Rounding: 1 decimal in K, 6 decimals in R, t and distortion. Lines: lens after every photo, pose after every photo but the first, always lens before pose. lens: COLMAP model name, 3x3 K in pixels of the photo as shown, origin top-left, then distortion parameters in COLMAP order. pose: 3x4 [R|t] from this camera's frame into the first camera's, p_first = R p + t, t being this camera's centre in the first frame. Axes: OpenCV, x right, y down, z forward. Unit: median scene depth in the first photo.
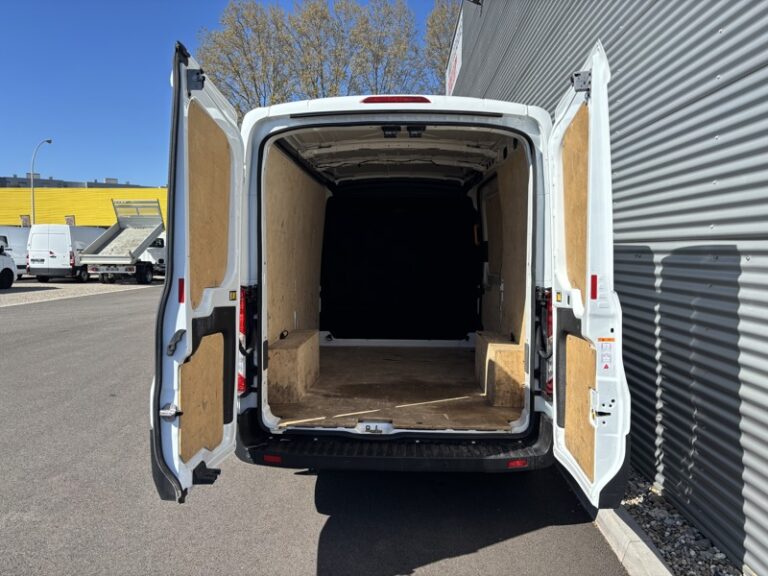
lens RADIAL K [[587.4, 0, 384.0], [0, 587.4, 288.0], [0, 0, 1]] dist [0.032142, -0.004754]
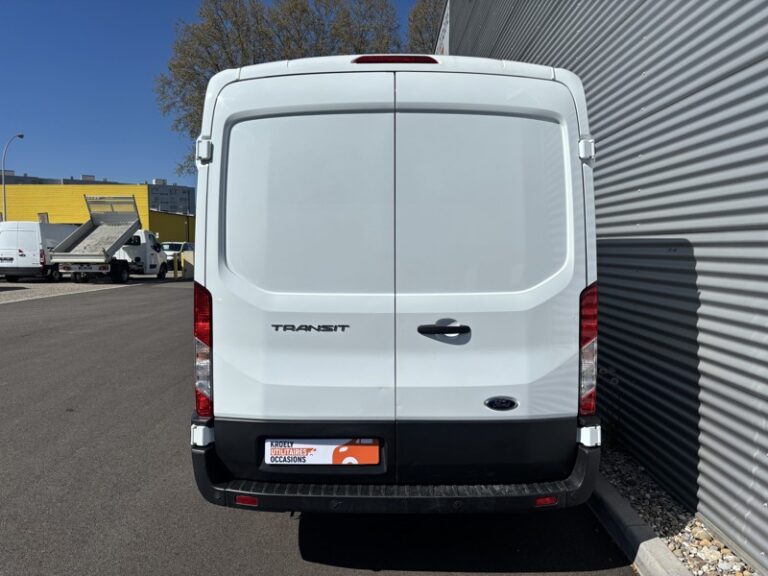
lens RADIAL K [[587.4, 0, 384.0], [0, 587.4, 288.0], [0, 0, 1]] dist [0.032142, -0.004754]
pose [[0.999560, -0.006582, 0.028936, -0.003093], [0.006444, 0.999968, 0.004836, -0.000850], [-0.028967, -0.004647, 0.999570, 0.025548]]
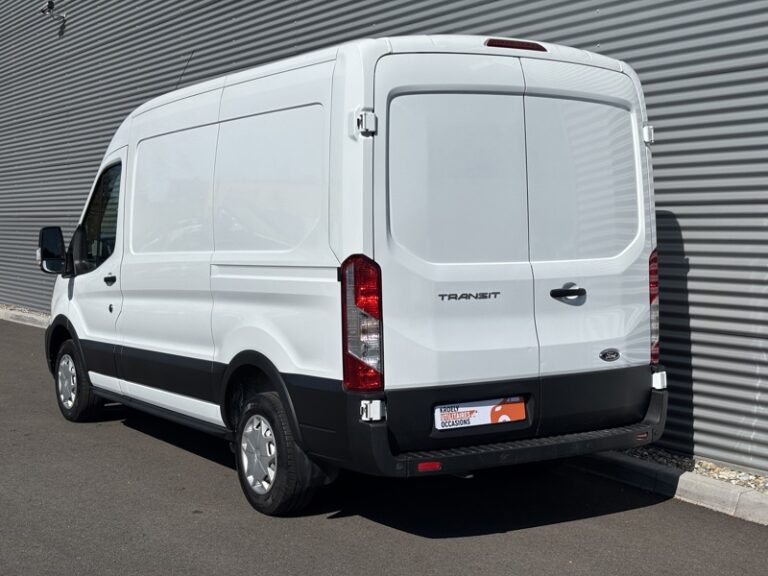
lens RADIAL K [[1192.1, 0, 384.0], [0, 1192.1, 288.0], [0, 0, 1]] dist [0.232540, -0.015265]
pose [[0.816808, -0.040318, 0.575500, -0.173271], [0.045160, 0.998962, 0.005888, 0.003568], [-0.575140, 0.021180, 0.817781, -0.051929]]
